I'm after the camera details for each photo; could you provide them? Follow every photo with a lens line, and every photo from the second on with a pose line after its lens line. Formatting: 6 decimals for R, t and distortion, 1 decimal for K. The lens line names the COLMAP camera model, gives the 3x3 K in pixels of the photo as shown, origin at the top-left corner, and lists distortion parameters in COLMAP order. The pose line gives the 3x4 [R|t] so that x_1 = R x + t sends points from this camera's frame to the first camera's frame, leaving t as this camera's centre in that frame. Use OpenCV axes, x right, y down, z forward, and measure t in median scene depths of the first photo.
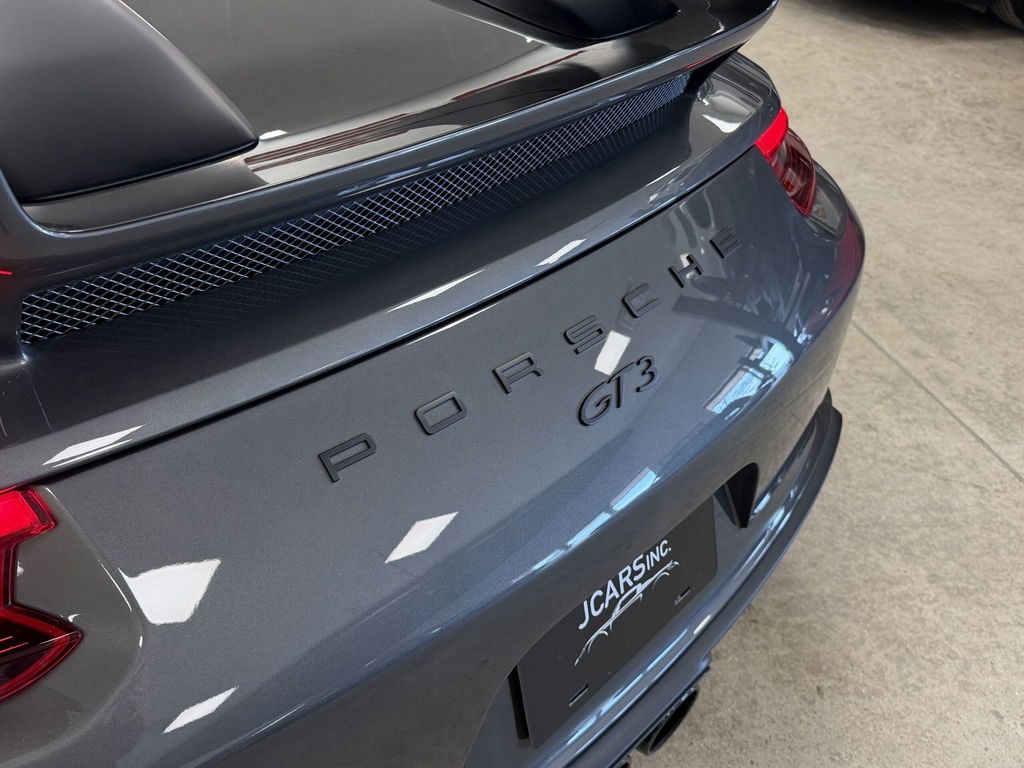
lens RADIAL K [[1056.3, 0, 512.0], [0, 1056.3, 384.0], [0, 0, 1]] dist [0.025797, 0.012121]
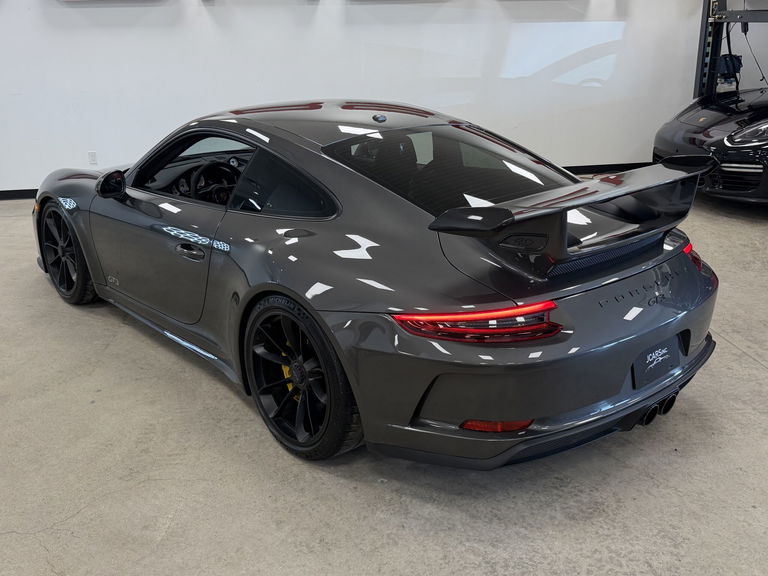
lens RADIAL K [[792.2, 0, 384.0], [0, 792.2, 288.0], [0, 0, 1]] dist [0.025797, 0.012121]
pose [[0.994379, 0.007023, -0.105646, -0.274417], [-0.031225, 0.972871, -0.229231, 0.302324], [0.101170, 0.231241, 0.967622, -0.937953]]
